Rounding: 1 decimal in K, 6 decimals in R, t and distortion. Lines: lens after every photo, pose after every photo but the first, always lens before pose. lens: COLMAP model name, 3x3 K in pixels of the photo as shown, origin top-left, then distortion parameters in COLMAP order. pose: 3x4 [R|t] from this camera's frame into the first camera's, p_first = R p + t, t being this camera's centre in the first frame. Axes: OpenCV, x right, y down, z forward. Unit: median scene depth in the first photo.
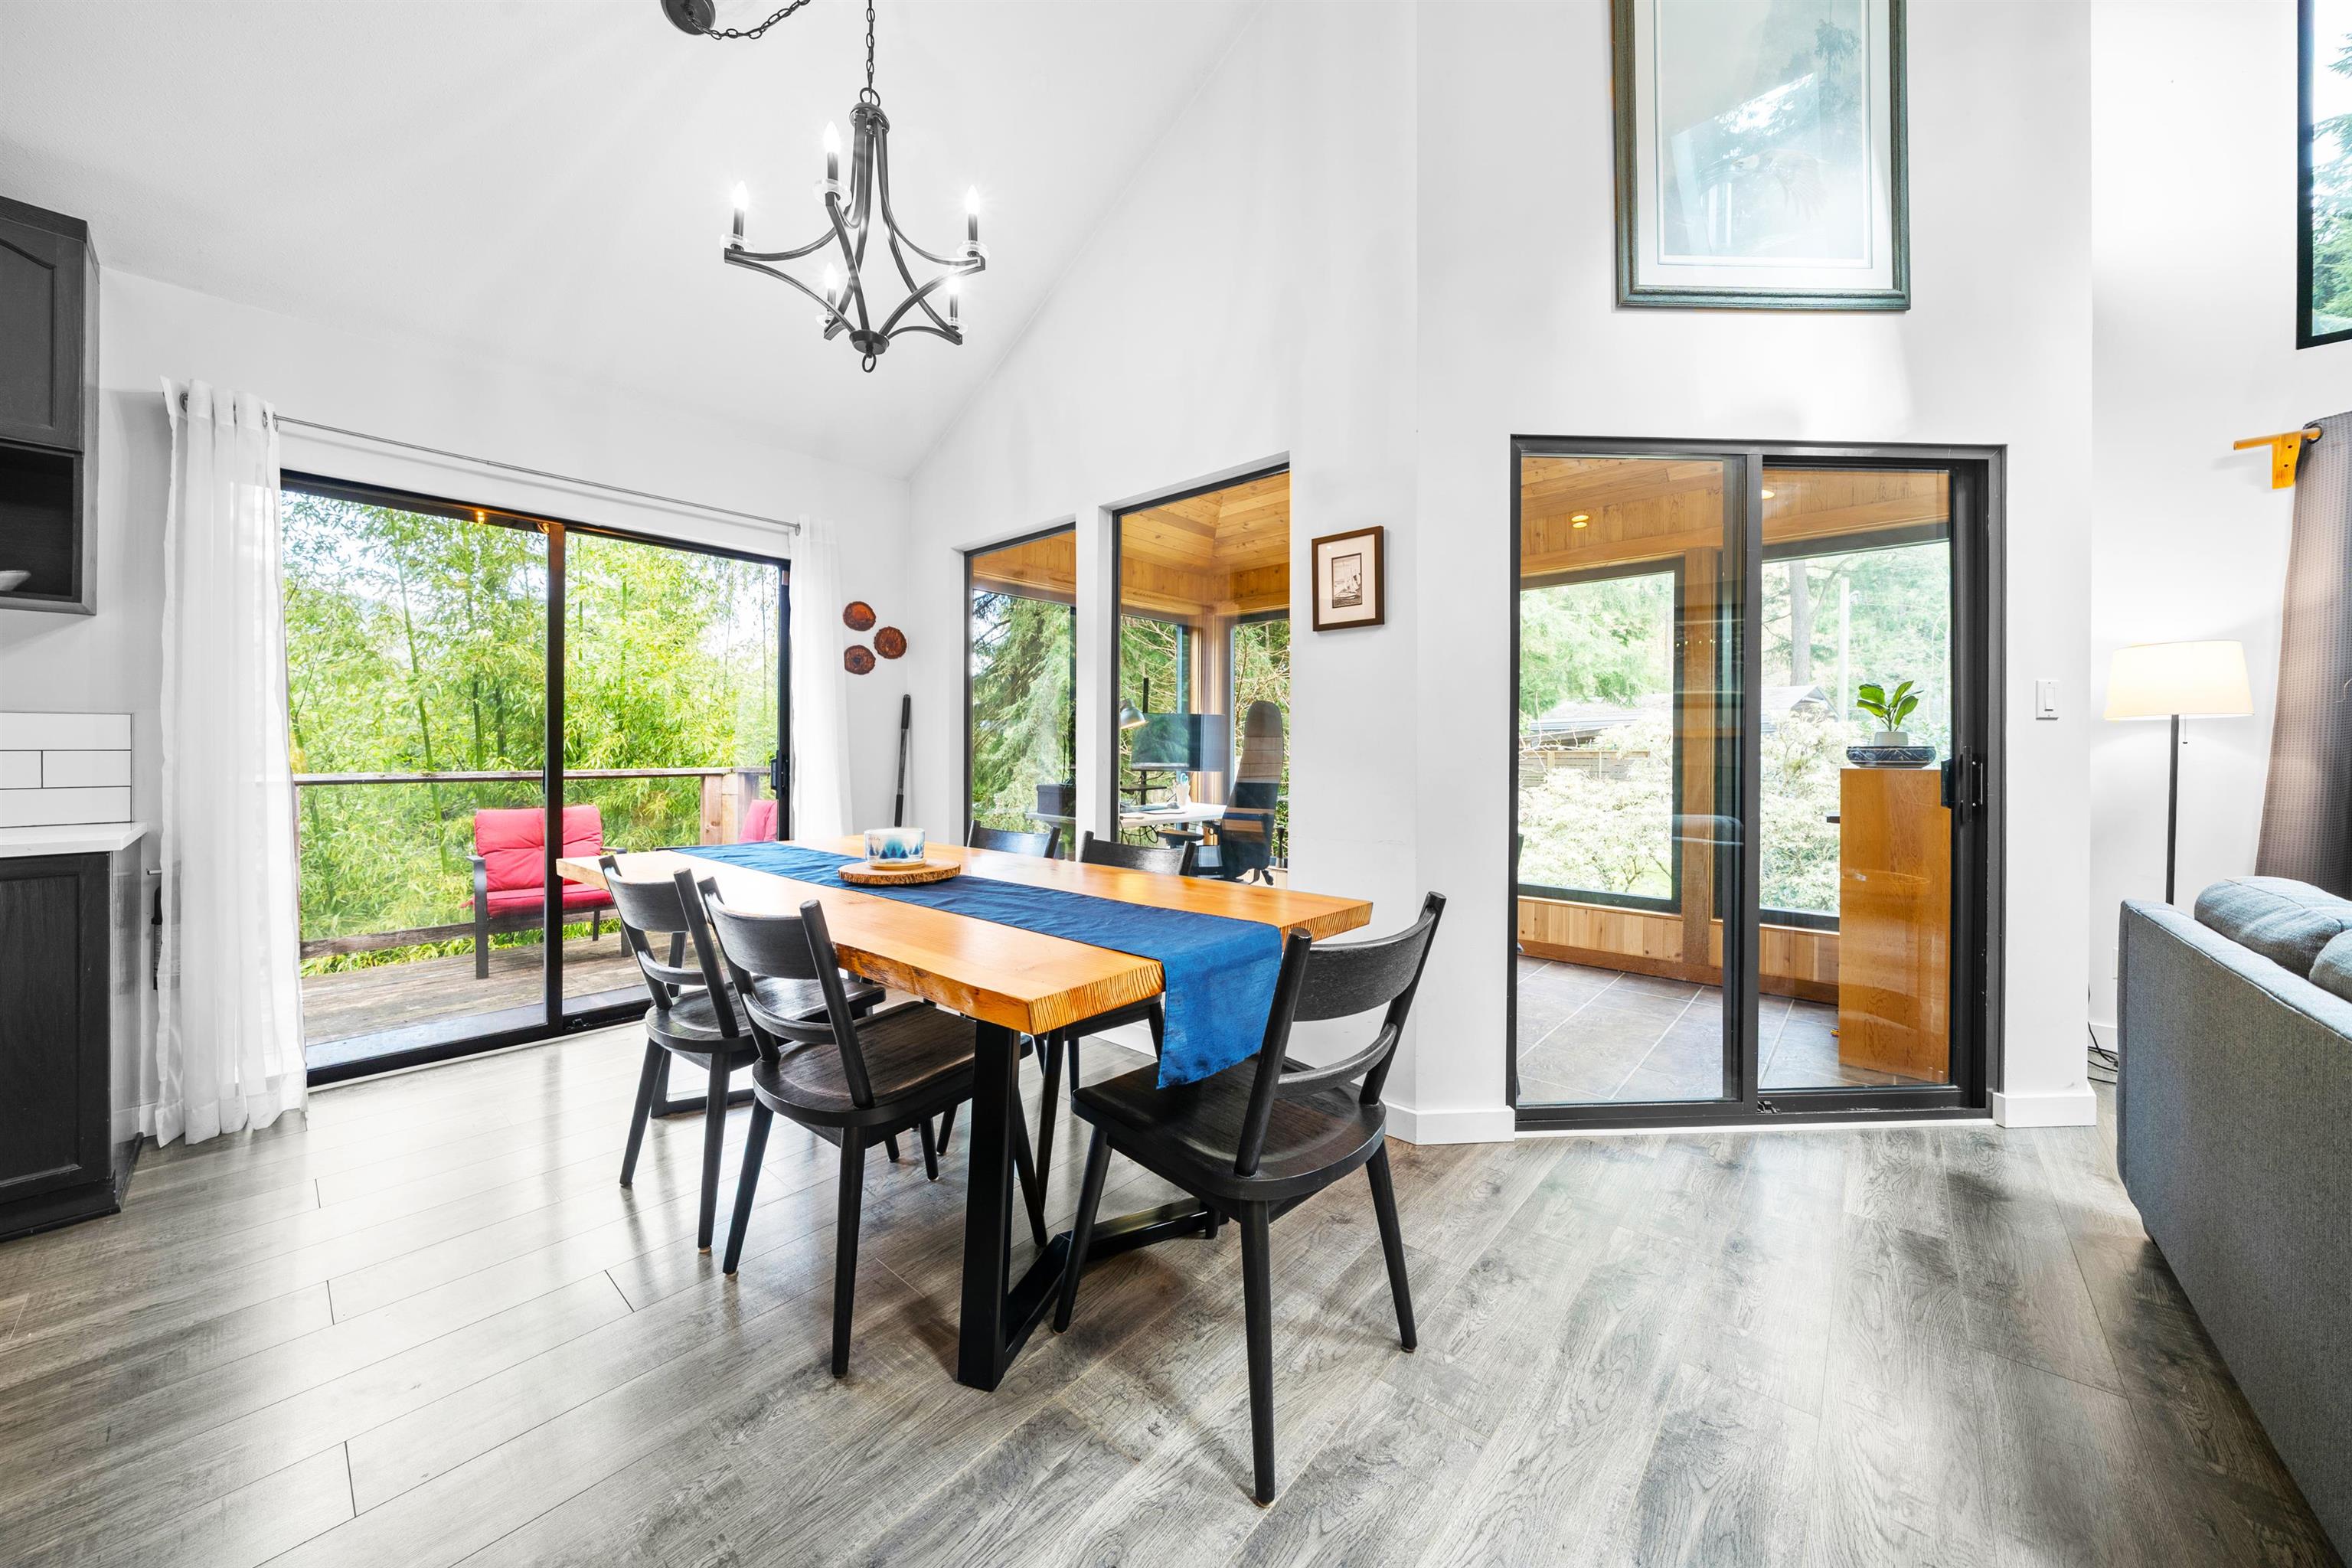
lens RADIAL K [[816.1, 0, 1169.8], [0, 816.1, 751.4], [0, 0, 1]] dist [-0.000417, -0.000071]
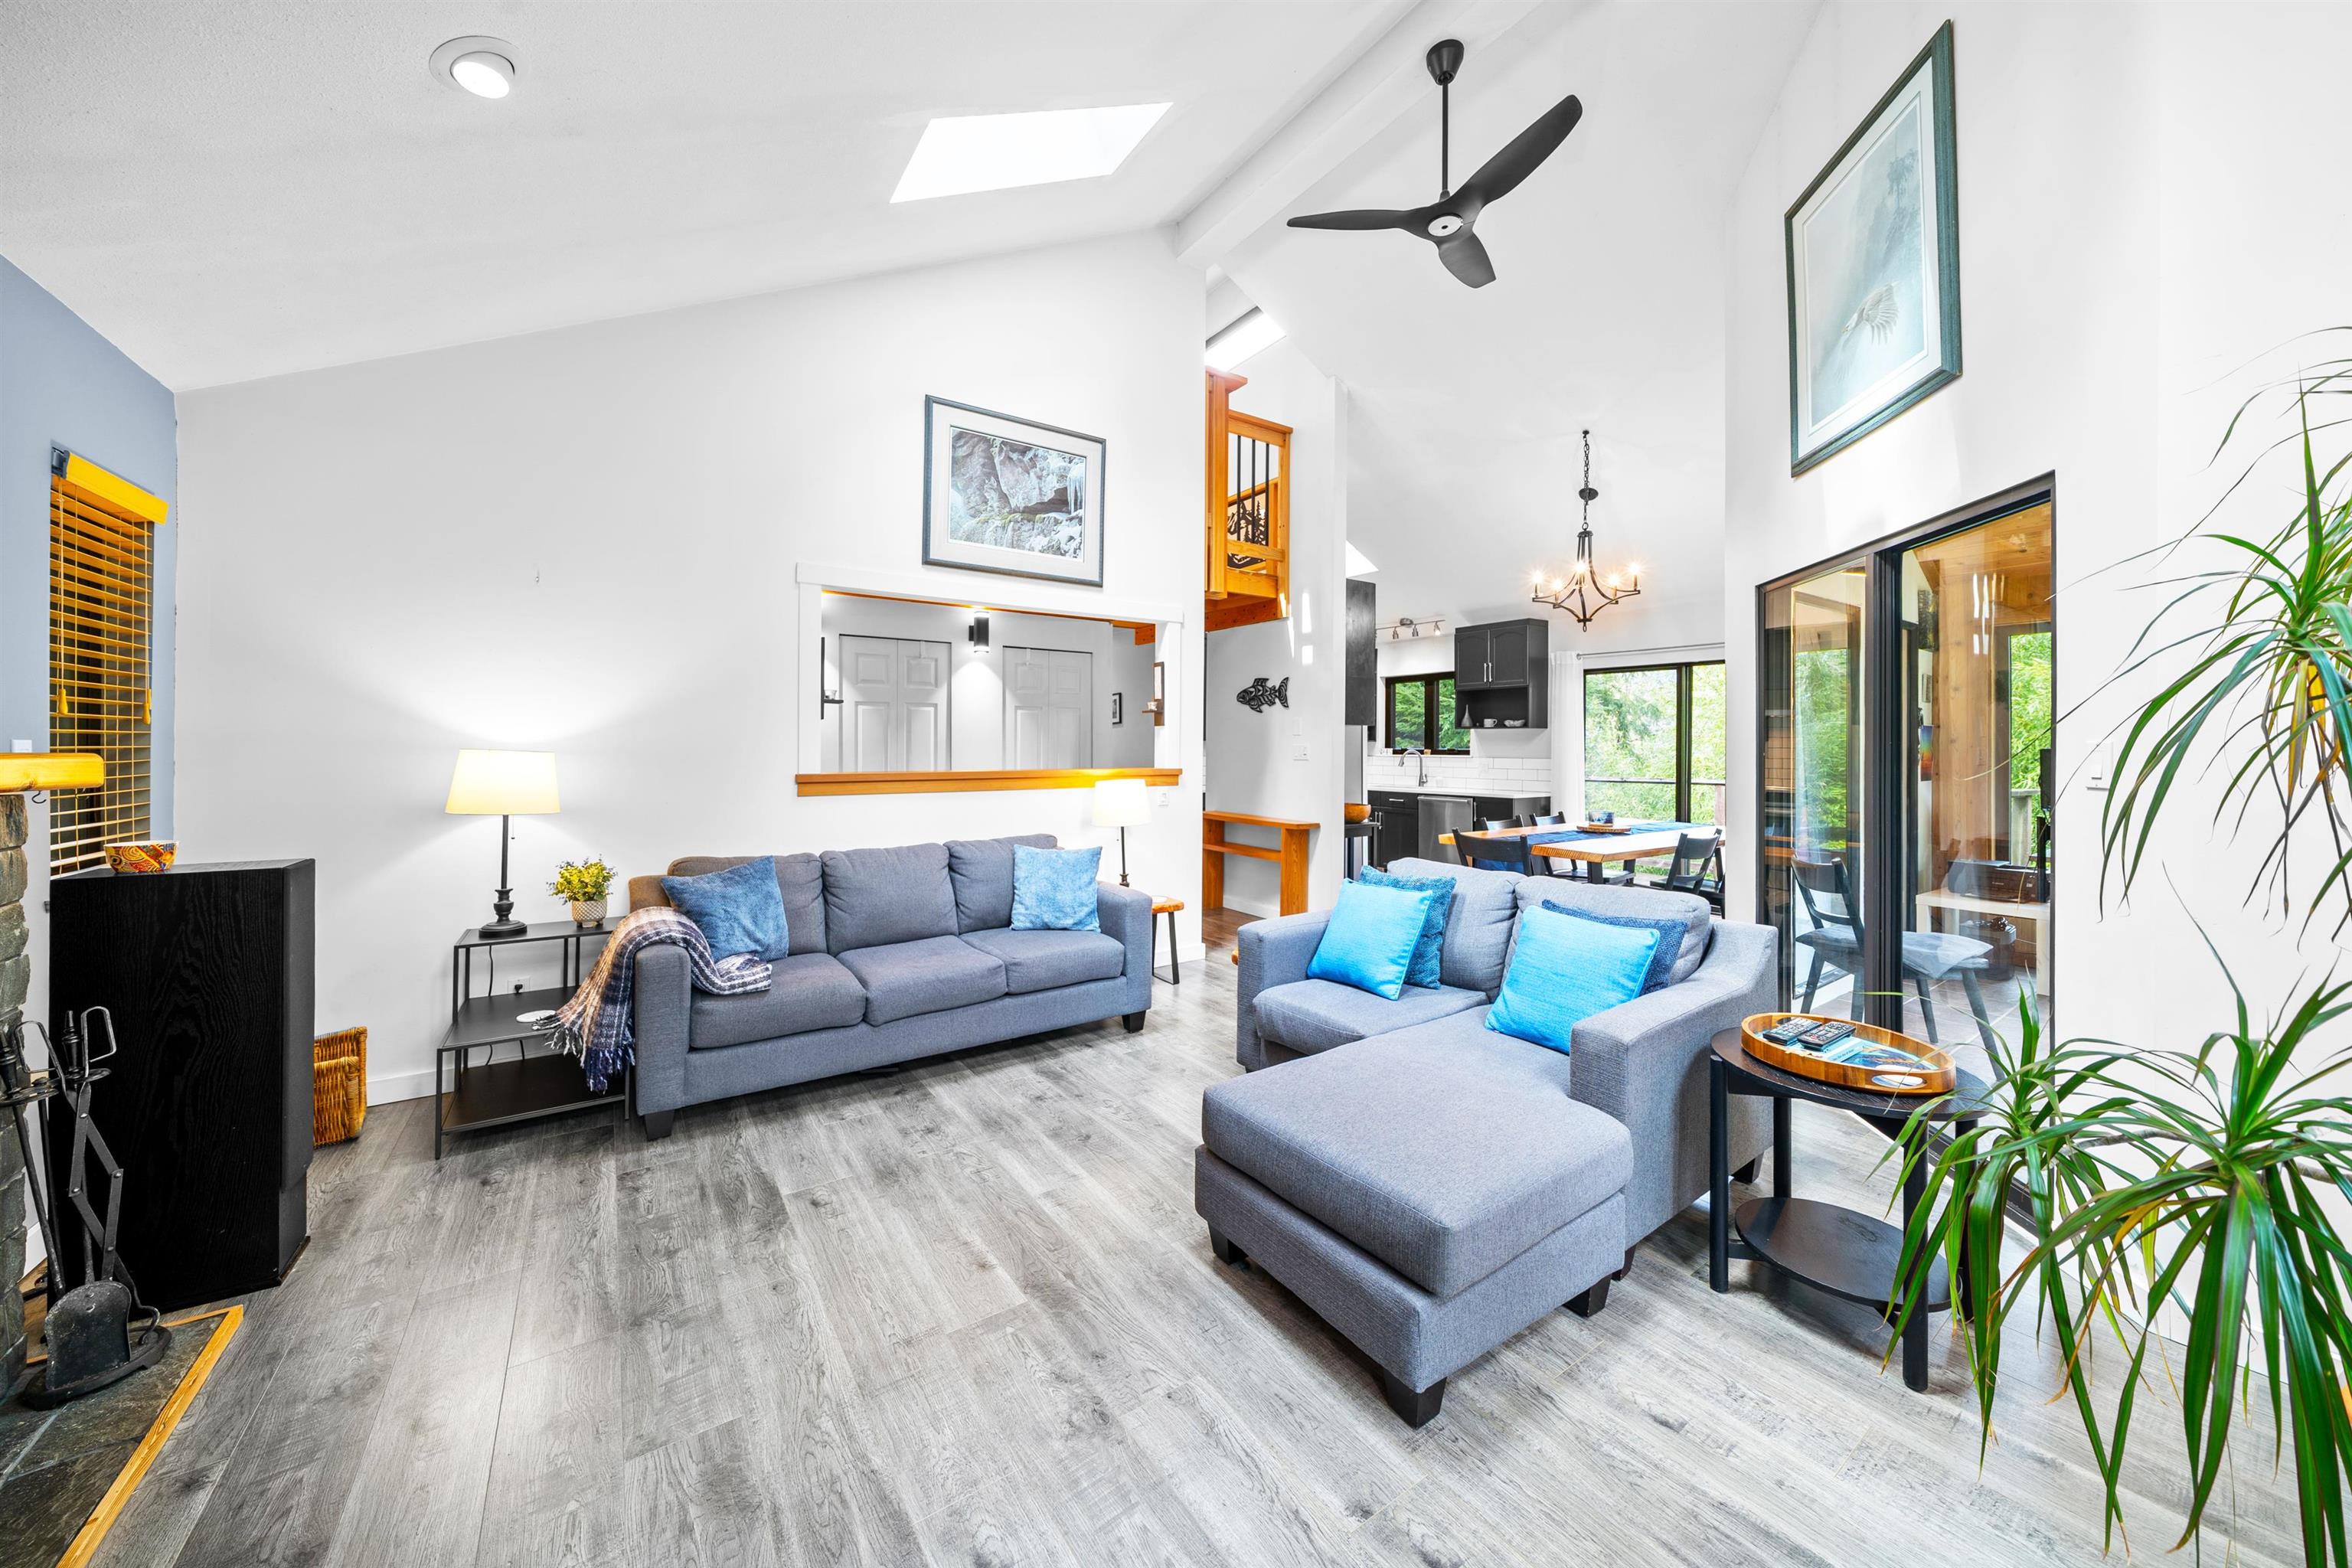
lens RADIAL K [[816.1, 0, 1169.8], [0, 816.1, 751.4], [0, 0, 1]] dist [-0.000417, -0.000071]
pose [[-0.238865, -0.002061, -0.971051, 2.040711], [-0.003710, 0.999992, -0.001210, -0.066640], [0.971046, 0.003314, -0.238871, 0.288090]]
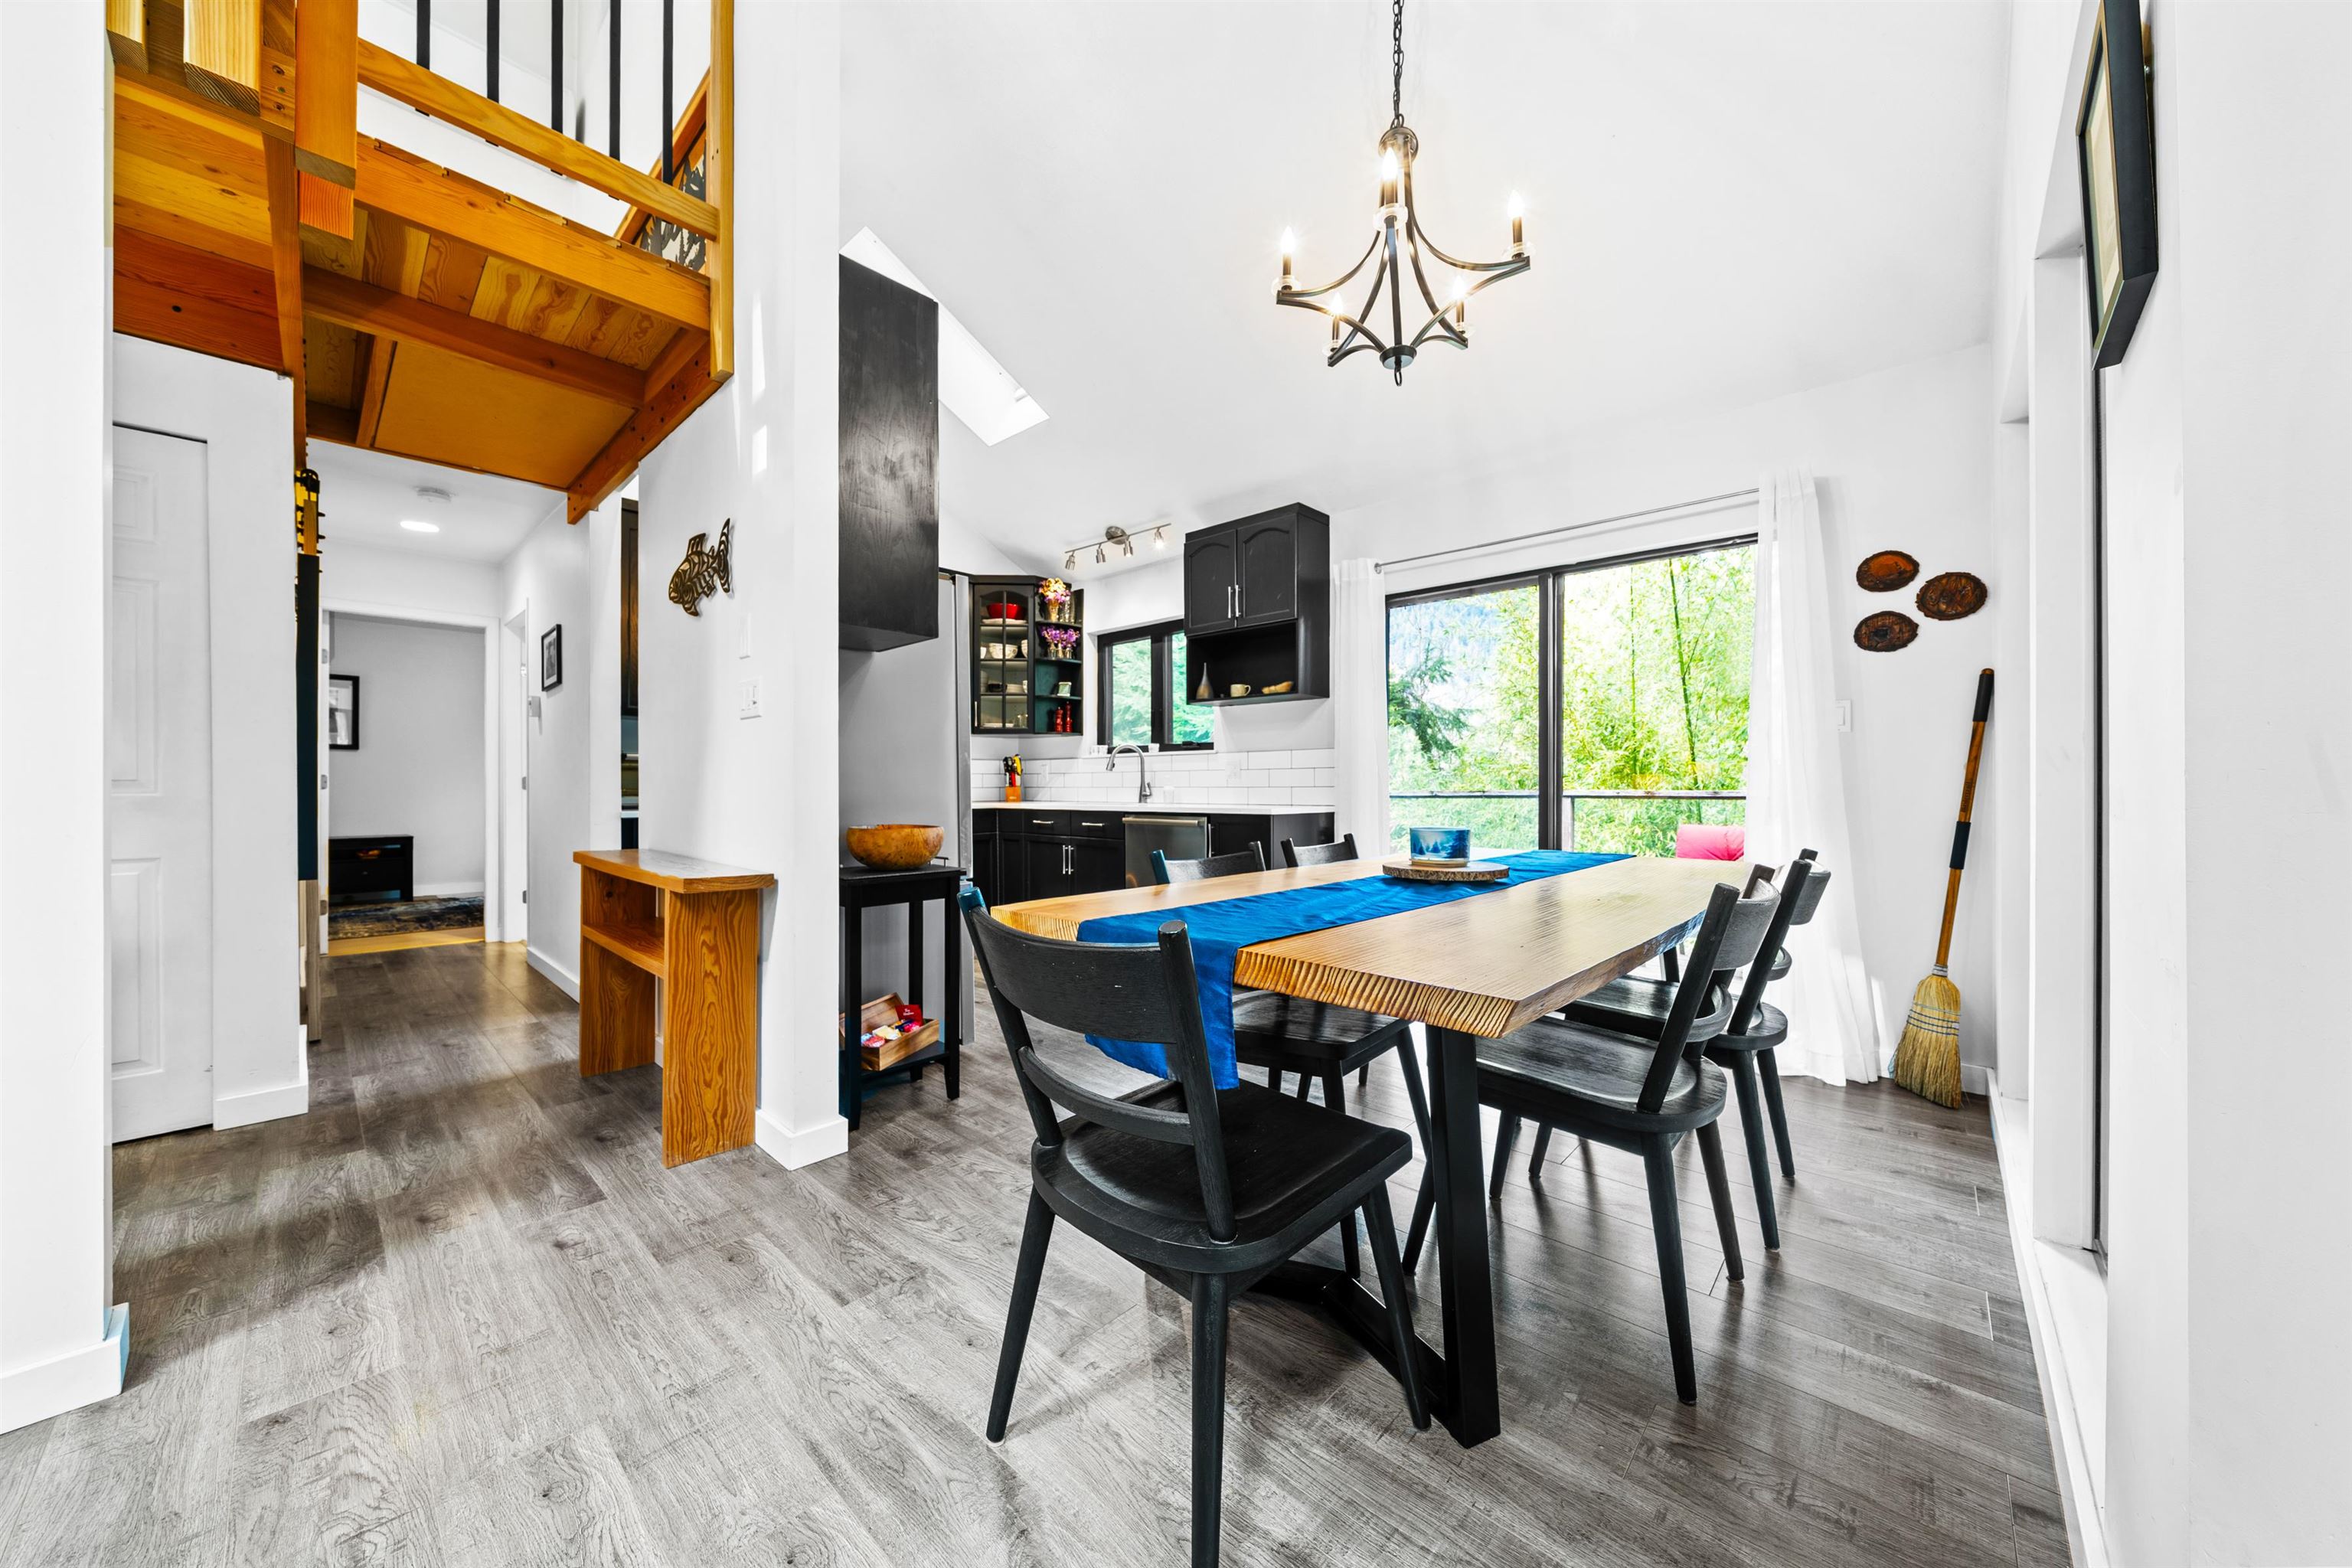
lens RADIAL K [[821.7, 0, 1167.5], [0, 821.7, 787.1], [0, 0, 1]] dist [0.000259, 0.000000]
pose [[-0.017578, -0.003952, -0.999838, 0.567951], [0.001647, 0.999991, -0.003982, 0.042603], [0.999844, -0.001717, -0.017571, 0.603299]]
